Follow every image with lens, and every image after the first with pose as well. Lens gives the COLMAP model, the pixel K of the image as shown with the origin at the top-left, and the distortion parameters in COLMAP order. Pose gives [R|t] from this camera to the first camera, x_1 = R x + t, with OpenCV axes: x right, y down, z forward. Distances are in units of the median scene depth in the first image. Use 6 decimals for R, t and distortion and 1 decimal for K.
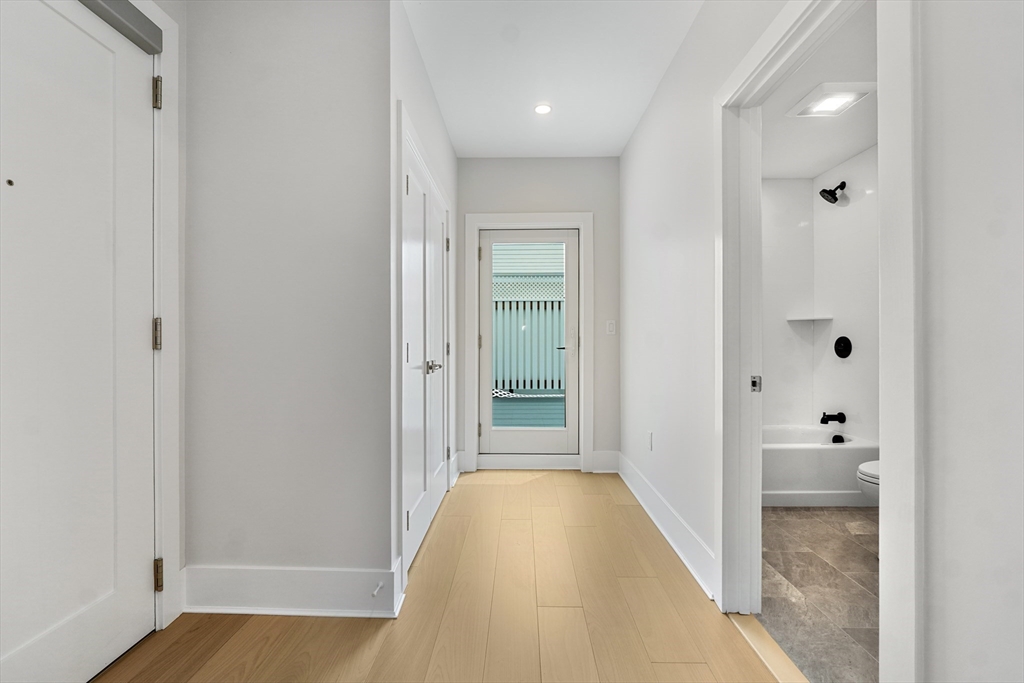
lens RADIAL K [[433.2, 0, 511.0], [0, 433.2, 343.7], [0, 0, 1]] dist [-0.011333, 0.004813]
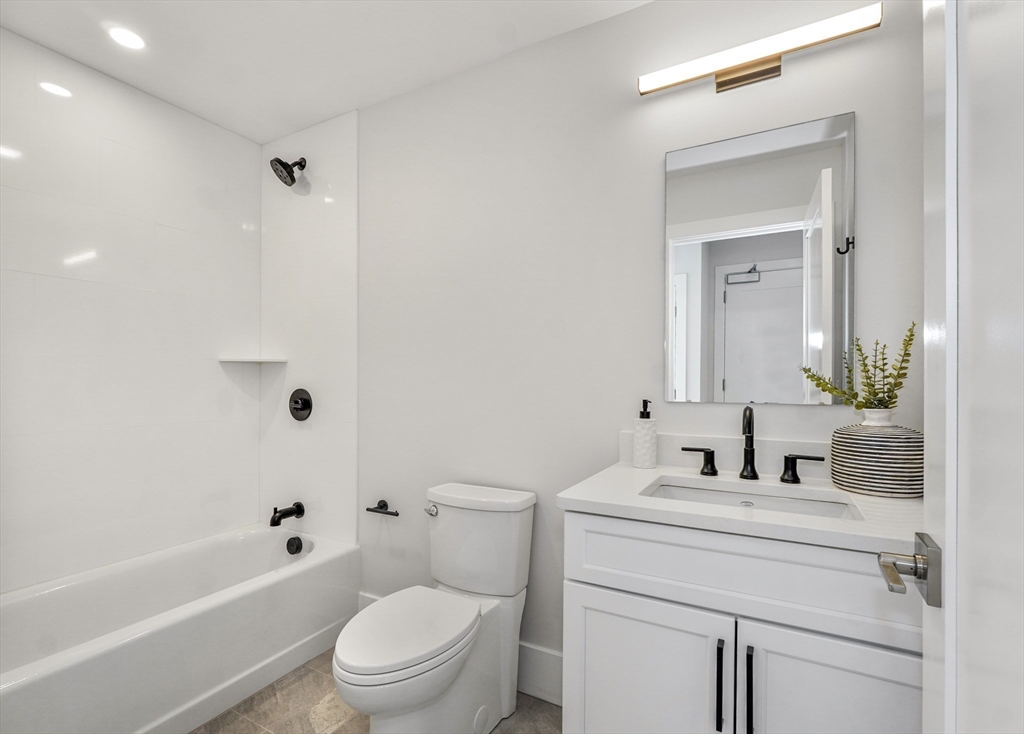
lens RADIAL K [[474.1, 0, 511.6], [0, 474.1, 385.9], [0, 0, 1]] dist [-0.003050, -0.000099]
pose [[0.455427, 0.003011, 0.890268, 0.262610], [-0.003173, 0.999993, -0.001759, -0.020851], [-0.890267, -0.002023, 0.455434, 0.372092]]
